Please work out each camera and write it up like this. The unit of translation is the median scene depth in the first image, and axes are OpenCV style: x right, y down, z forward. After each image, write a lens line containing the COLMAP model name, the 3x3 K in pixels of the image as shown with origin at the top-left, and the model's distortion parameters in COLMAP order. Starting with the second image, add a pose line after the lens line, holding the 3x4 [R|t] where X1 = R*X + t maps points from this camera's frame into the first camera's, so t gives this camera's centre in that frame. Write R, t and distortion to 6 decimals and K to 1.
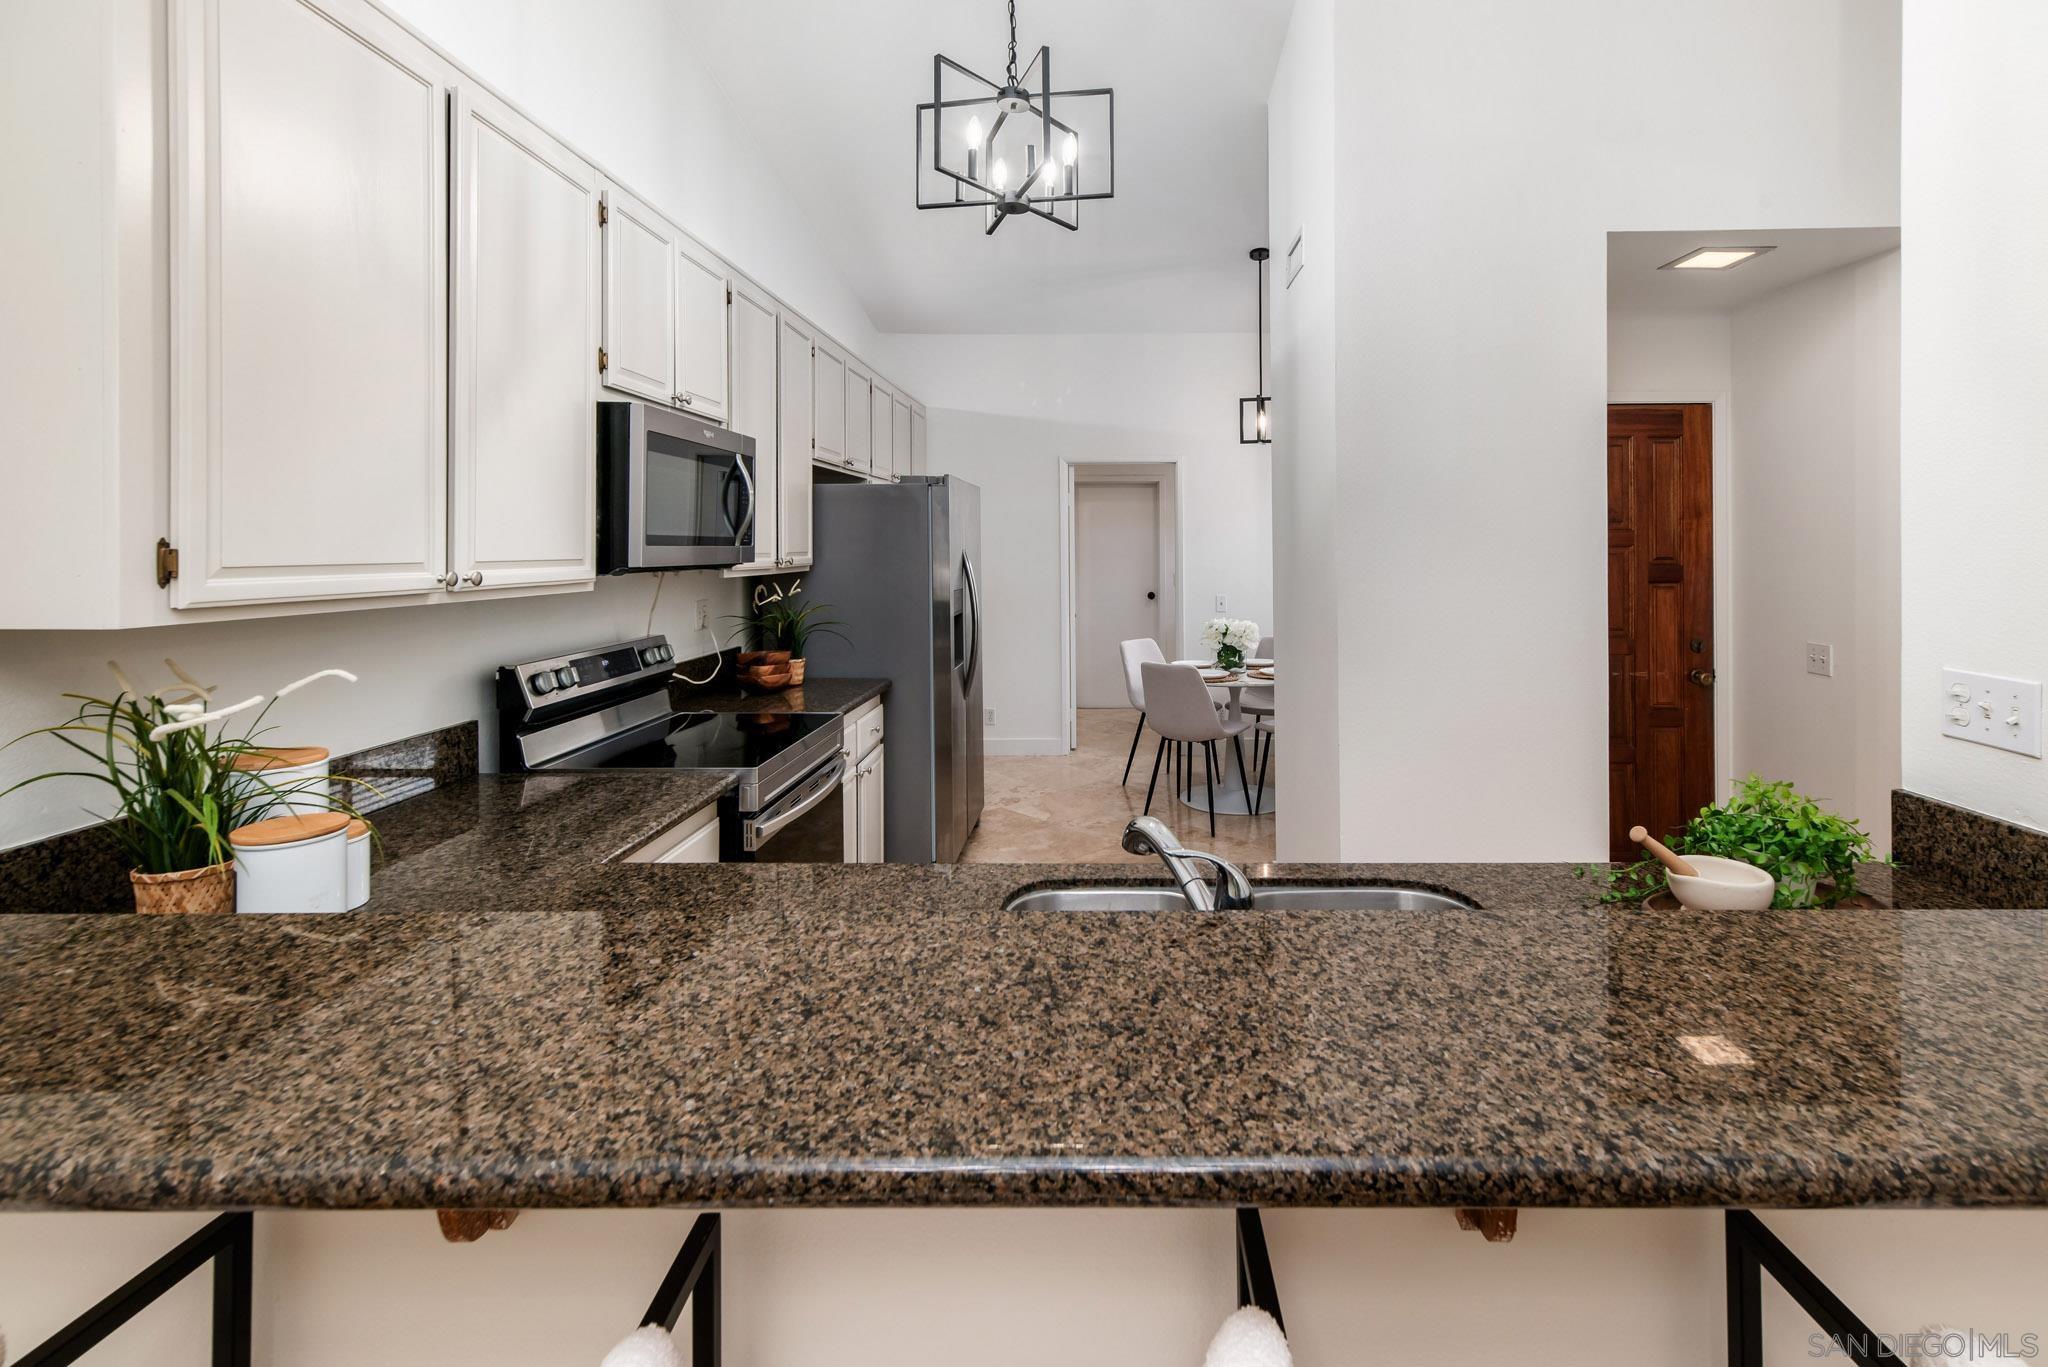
lens RADIAL K [[929.6, 0, 1096.0], [0, 929.6, 542.3], [0, 0, 1]] dist [0.007355, -0.000660]
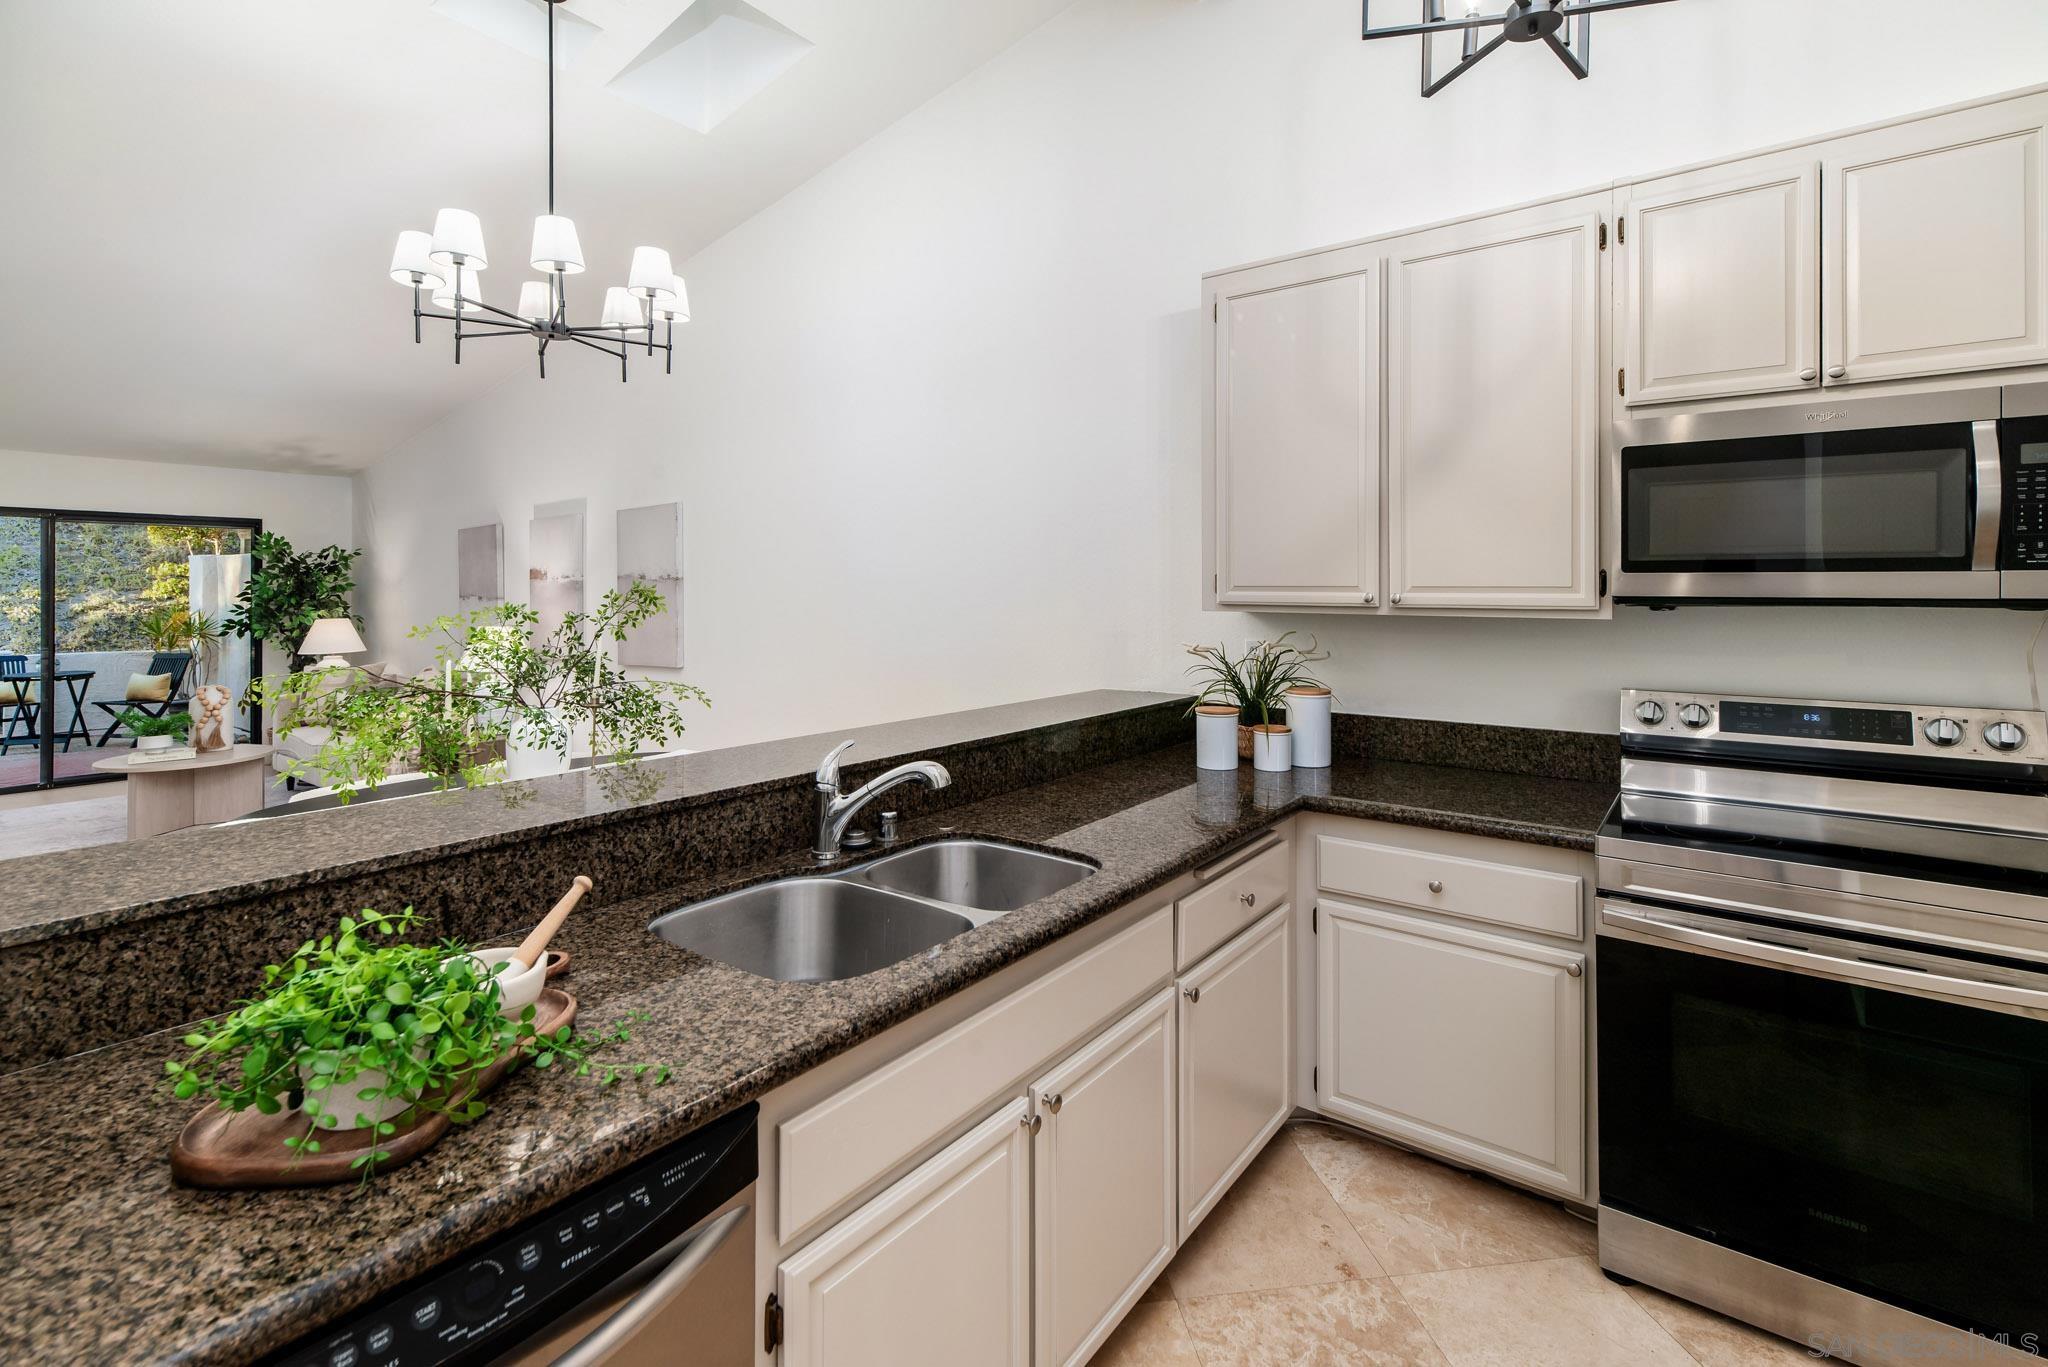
lens RADIAL K [[929.6, 0, 1034.6], [0, 929.6, 585.6], [0, 0, 1]] dist [0.007355, -0.000660]
pose [[-0.592418, -0.007123, -0.805599, 0.519630], [-0.000515, 0.999964, -0.008463, 0.021318], [0.805631, -0.004598, -0.592400, 0.923557]]
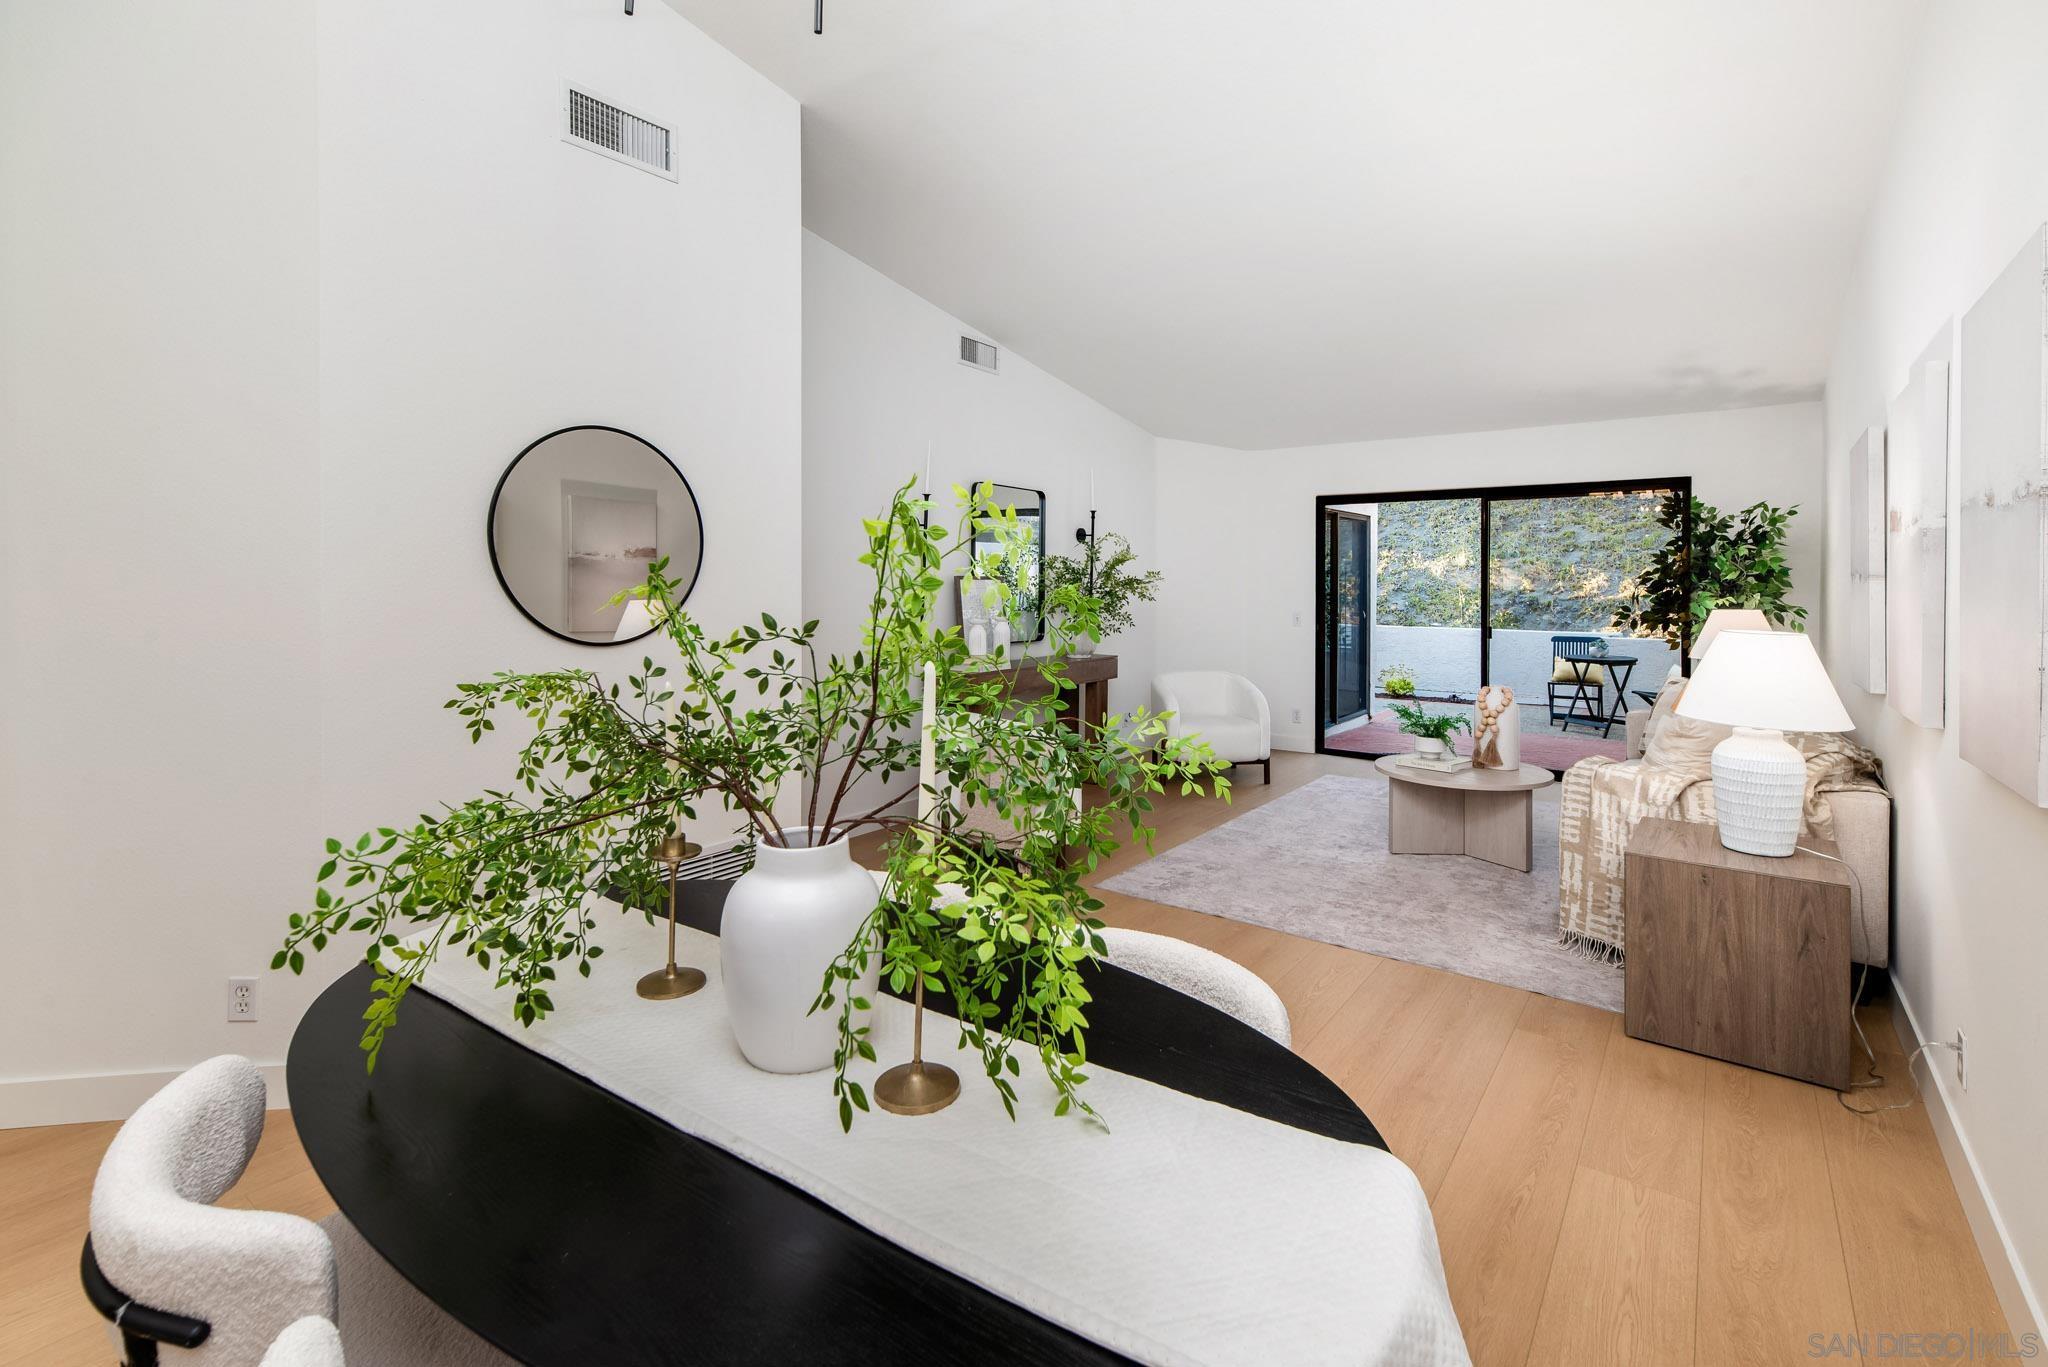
lens RADIAL K [[929.6, 0, 1027.2], [0, 929.6, 604.0], [0, 0, 1]] dist [0.007355, -0.000660]
pose [[-0.804042, -0.022365, 0.594151, -0.437032], [-0.007498, 0.999594, 0.027480, 0.043974], [-0.594525, 0.017640, -0.803884, -0.013429]]
